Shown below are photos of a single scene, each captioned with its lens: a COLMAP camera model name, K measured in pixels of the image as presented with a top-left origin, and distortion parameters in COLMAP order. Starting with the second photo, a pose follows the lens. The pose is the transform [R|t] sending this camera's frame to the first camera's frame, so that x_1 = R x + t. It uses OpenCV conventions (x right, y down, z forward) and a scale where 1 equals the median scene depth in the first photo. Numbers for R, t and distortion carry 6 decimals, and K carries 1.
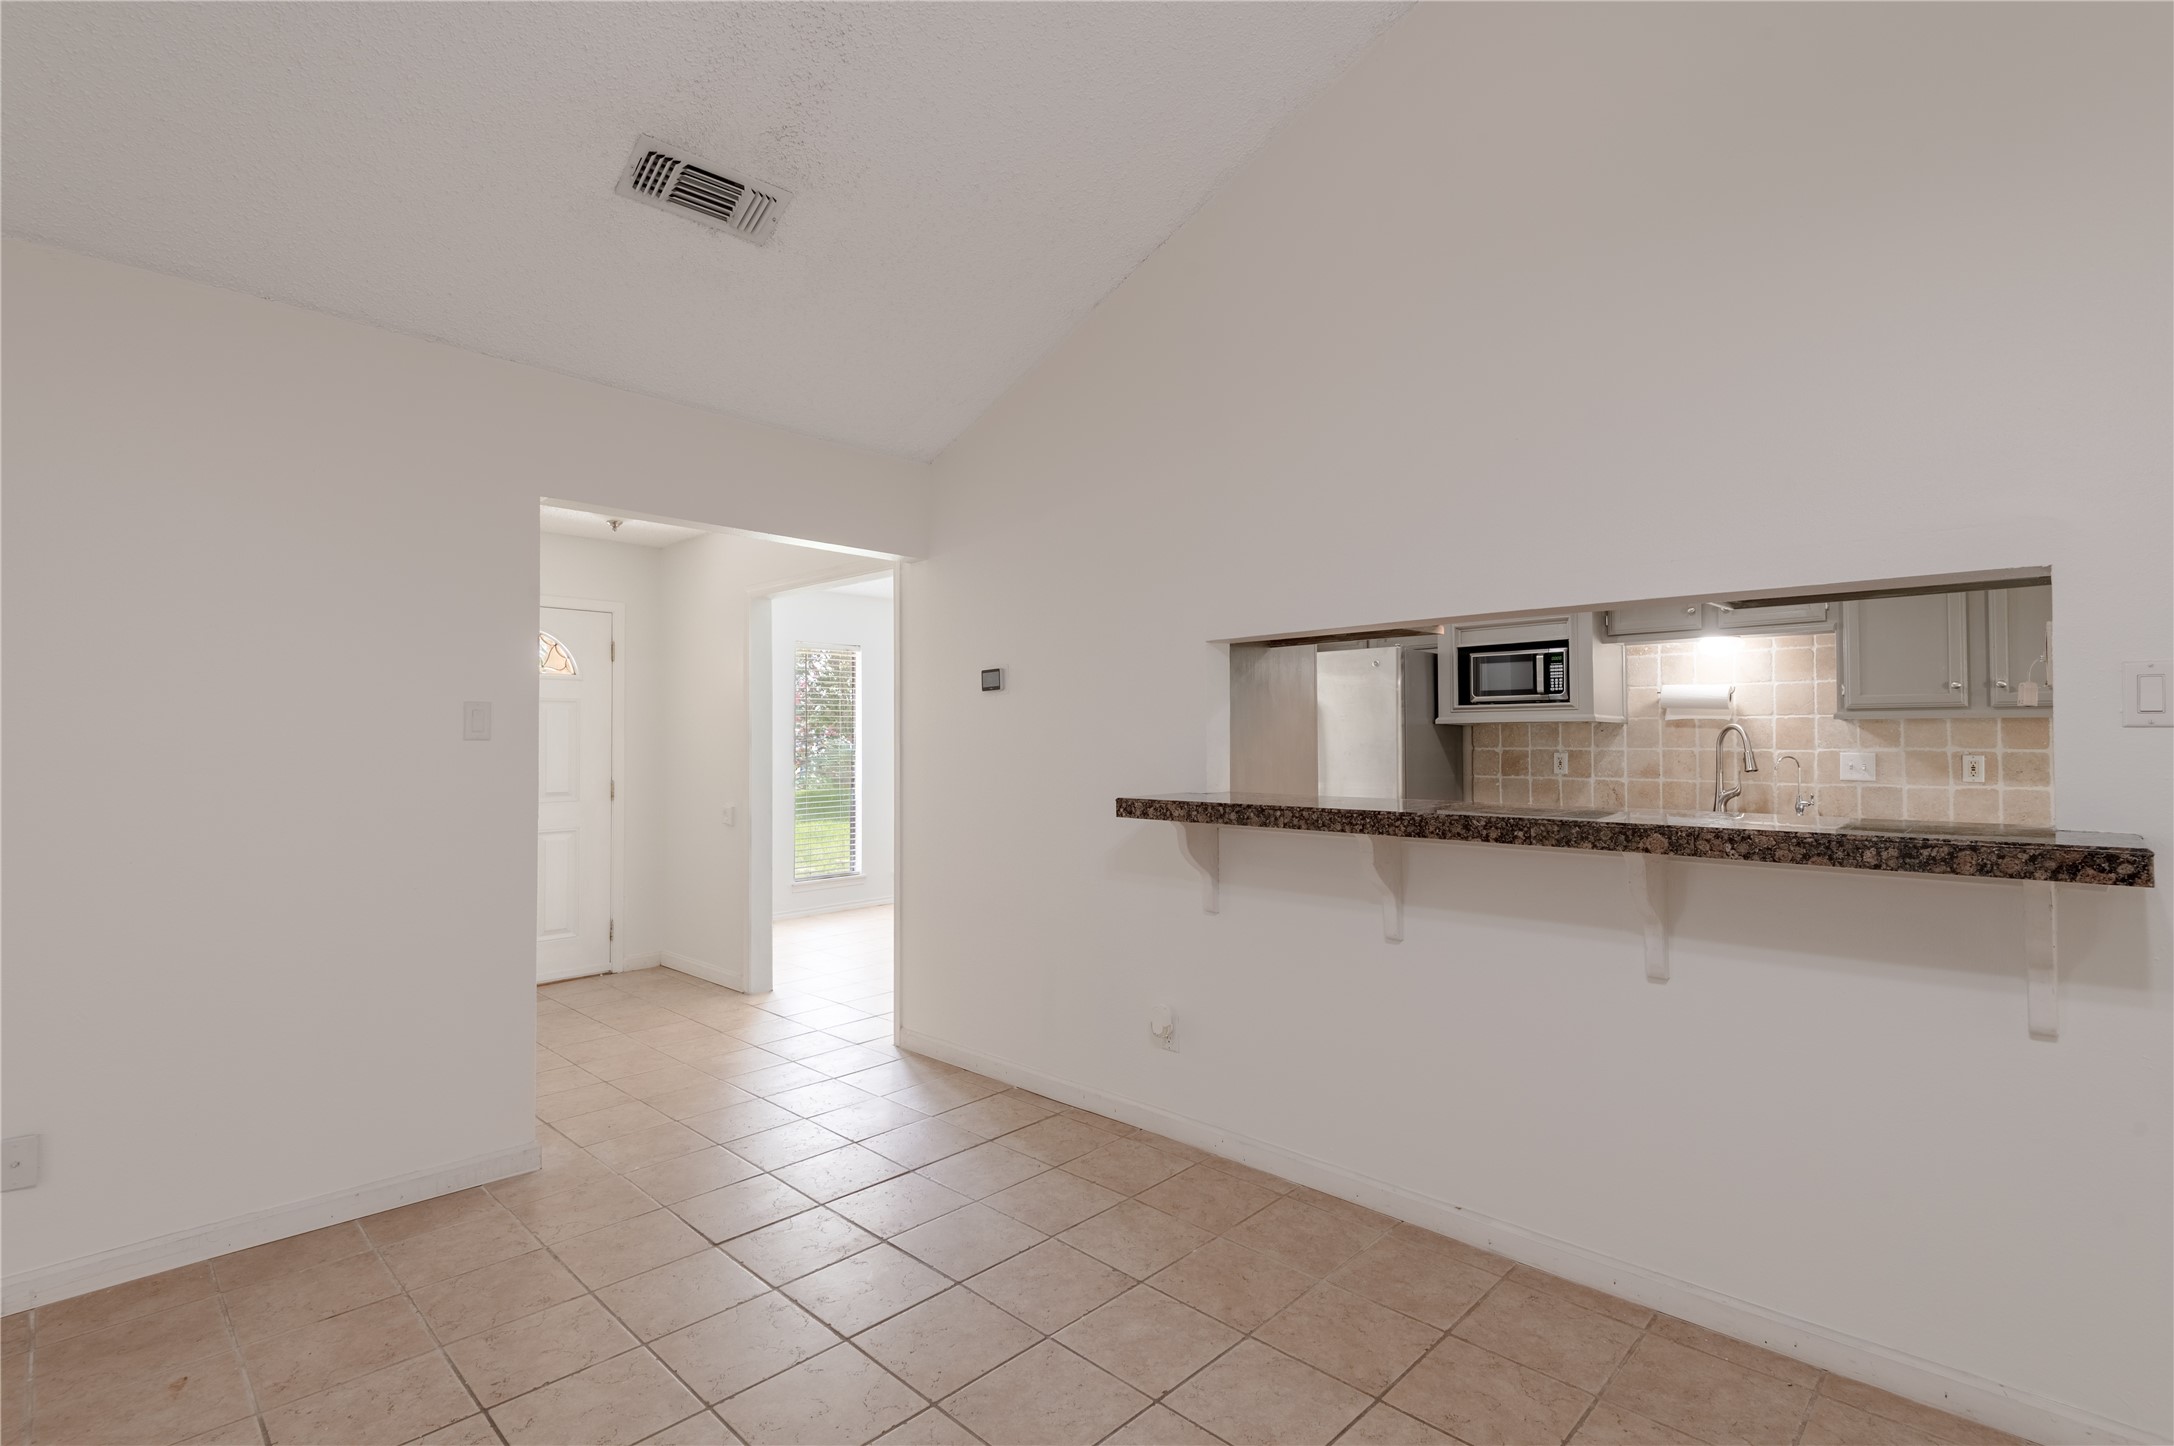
lens RADIAL K [[1015.2, 0, 1093.7], [0, 1015.2, 719.9], [0, 0, 1]] dist [0.038787, -0.023403]
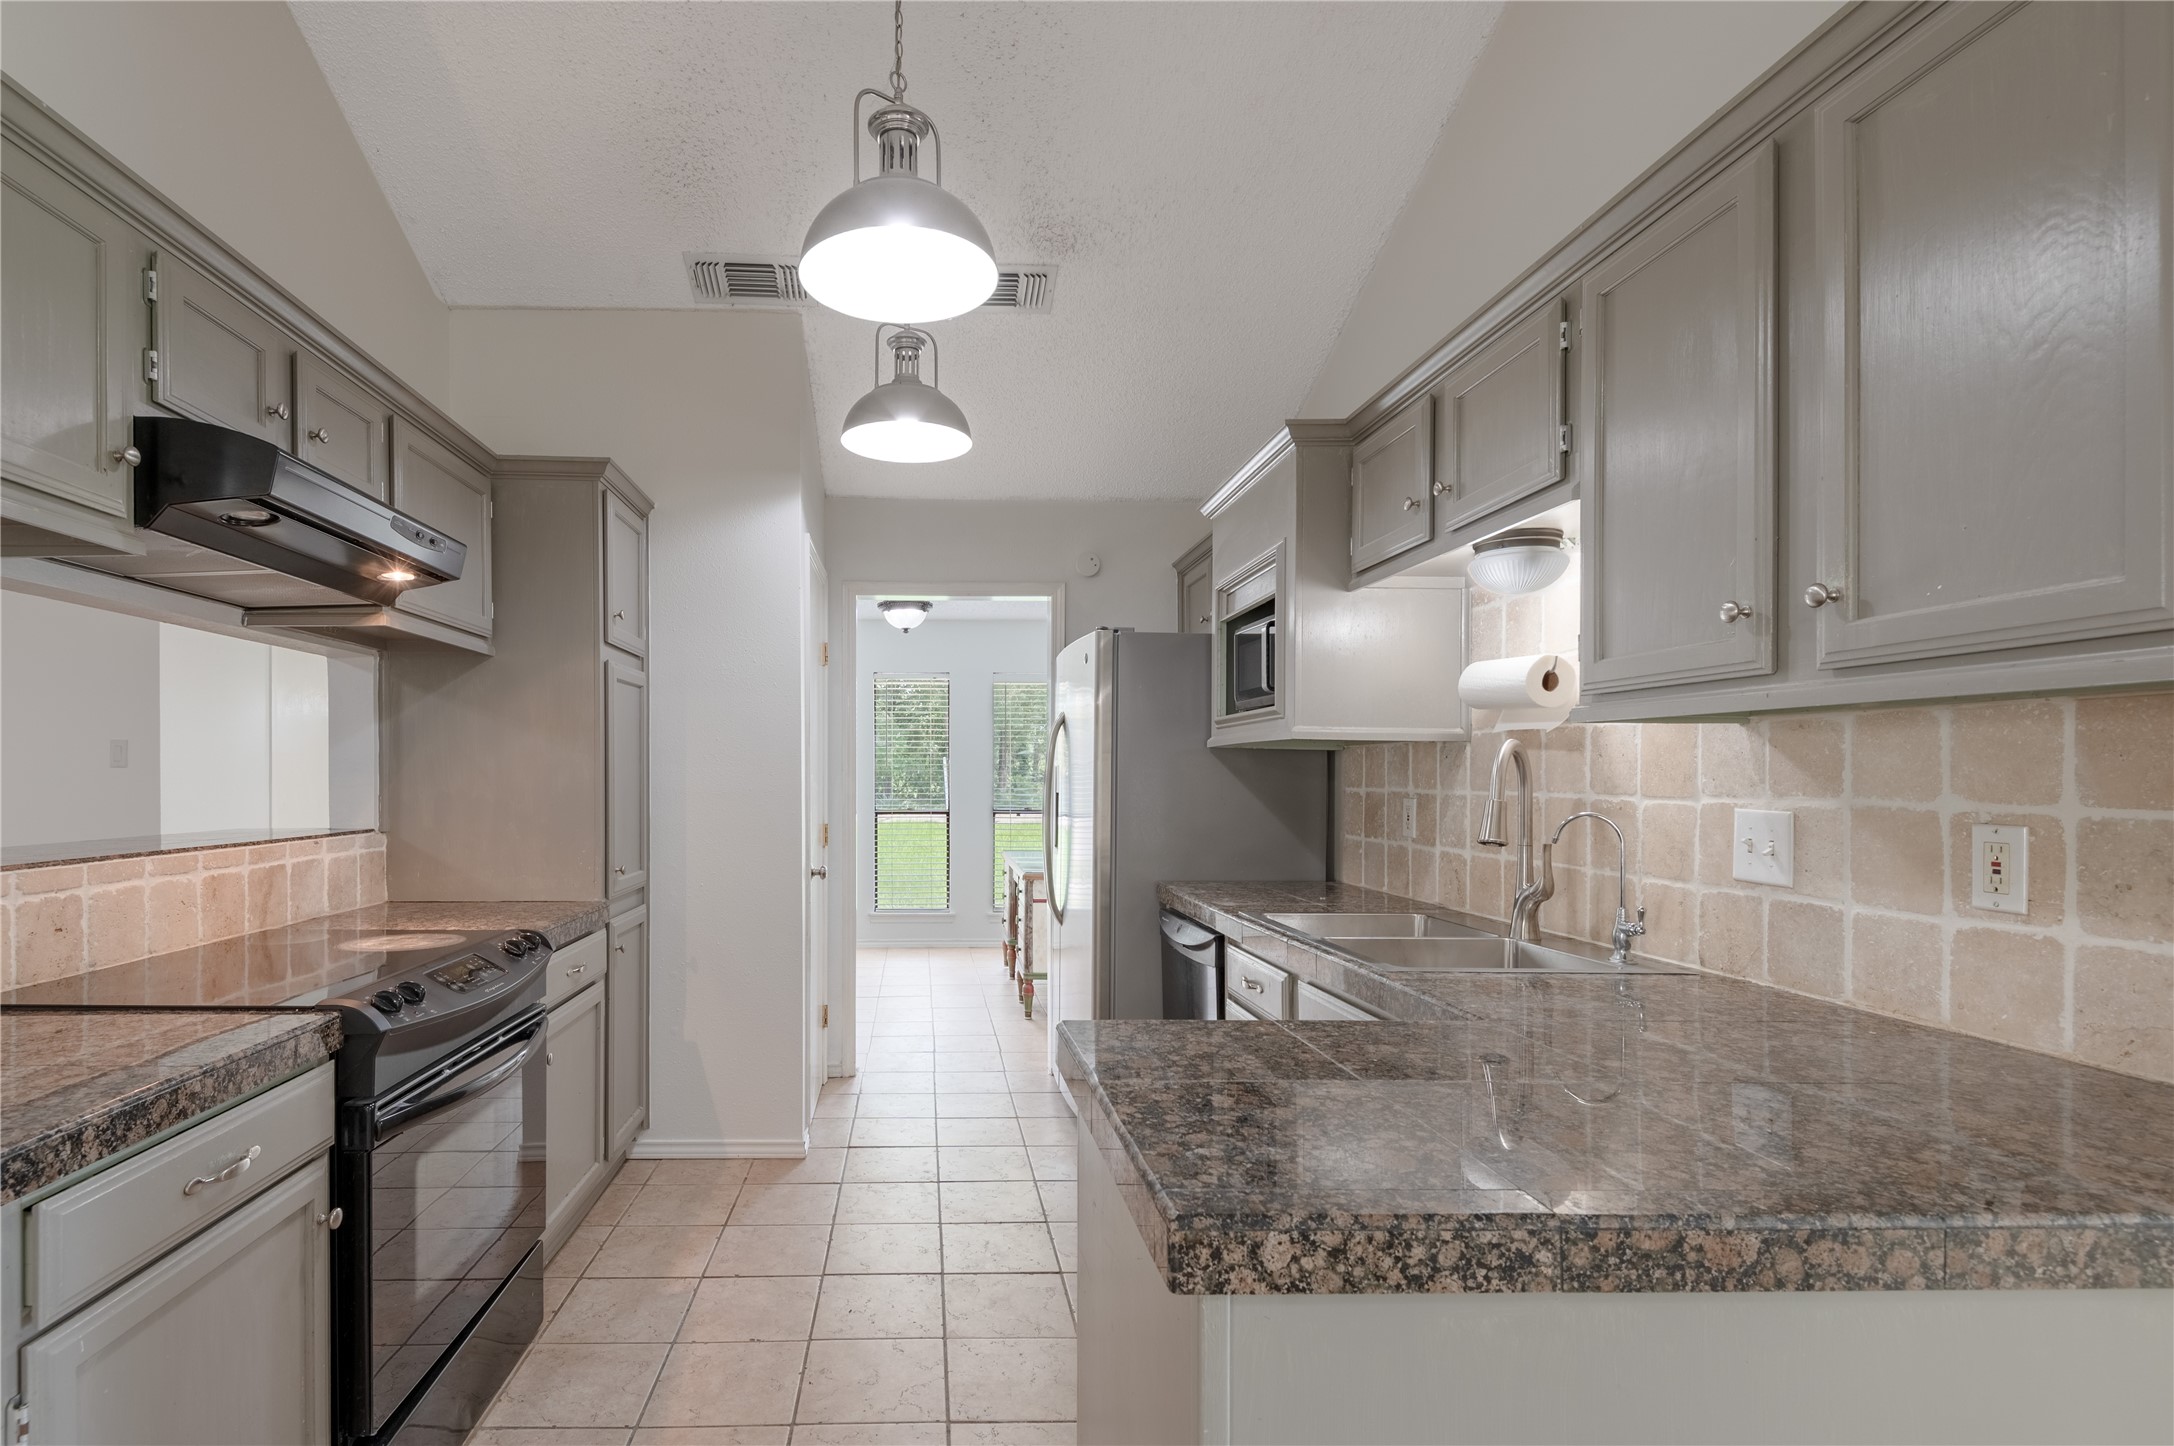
lens RADIAL K [[1052.6, 0, 943.2], [0, 1052.6, 775.6], [0, 0, 1]] dist [0.000820, -0.001462]
pose [[0.704131, 0.006454, -0.710041, 0.840272], [0.008077, 0.999821, 0.017098, 0.010795], [0.710025, -0.017775, 0.703953, 0.535920]]
